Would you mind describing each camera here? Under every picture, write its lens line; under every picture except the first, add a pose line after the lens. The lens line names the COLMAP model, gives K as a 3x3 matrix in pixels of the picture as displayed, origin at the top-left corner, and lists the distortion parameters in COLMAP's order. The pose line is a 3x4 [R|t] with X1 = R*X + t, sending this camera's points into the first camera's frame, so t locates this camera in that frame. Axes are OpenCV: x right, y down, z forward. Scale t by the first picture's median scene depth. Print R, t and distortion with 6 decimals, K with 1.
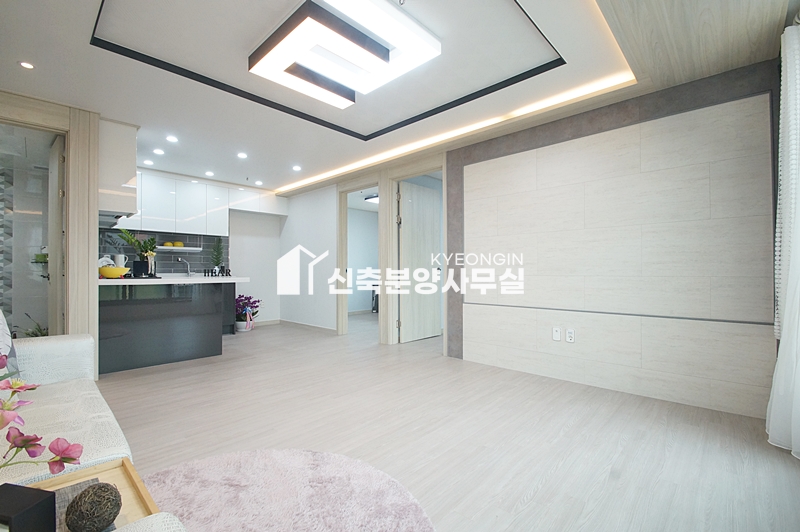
lens RADIAL K [[353.9, 0, 405.6], [0, 353.9, 266.4], [0, 0, 1]] dist [0.002930, -0.003602]
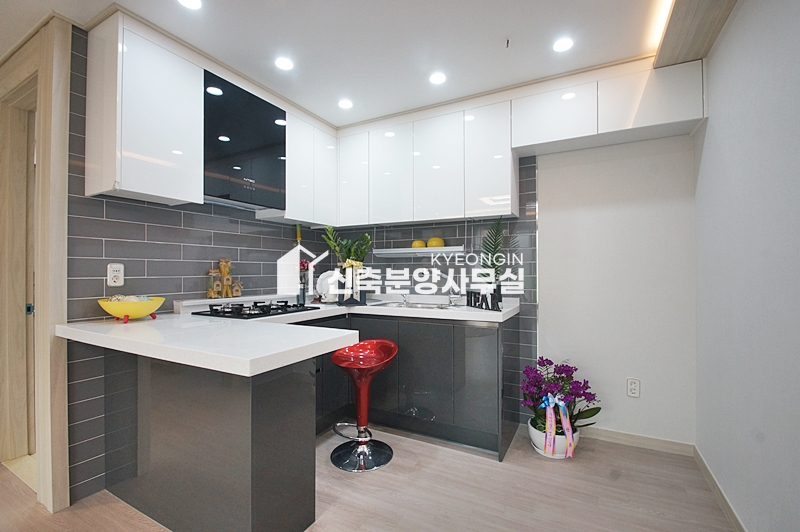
lens RADIAL K [[353.9, 0, 398.1], [0, 353.9, 270.4], [0, 0, 1]] dist [0.002930, -0.003602]
pose [[0.256608, -0.003621, -0.966509, -0.123223], [0.005909, 0.999980, -0.002178, -0.017731], [0.966497, -0.005153, 0.256624, 0.744809]]
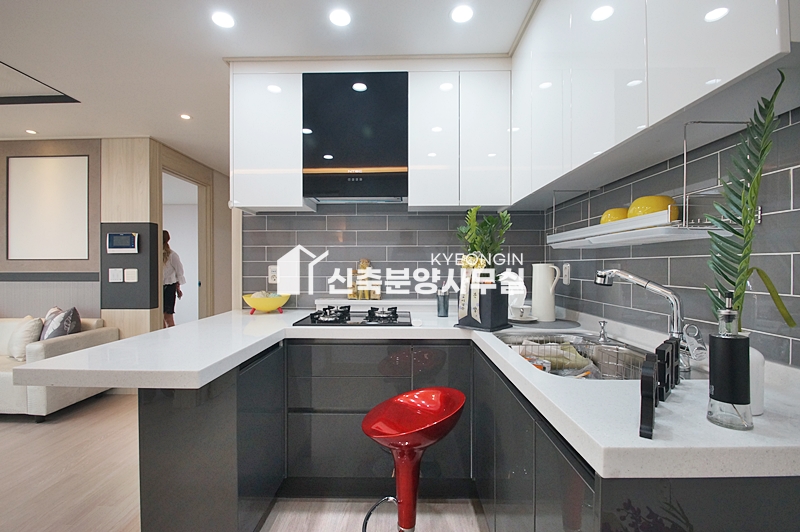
lens RADIAL K [[353.9, 0, 401.3], [0, 353.9, 266.9], [0, 0, 1]] dist [0.002930, -0.003602]
pose [[-0.741491, -0.004058, -0.670950, -0.346344], [0.001111, 0.999973, -0.007275, -0.021233], [0.670961, -0.006140, -0.741467, 0.981448]]
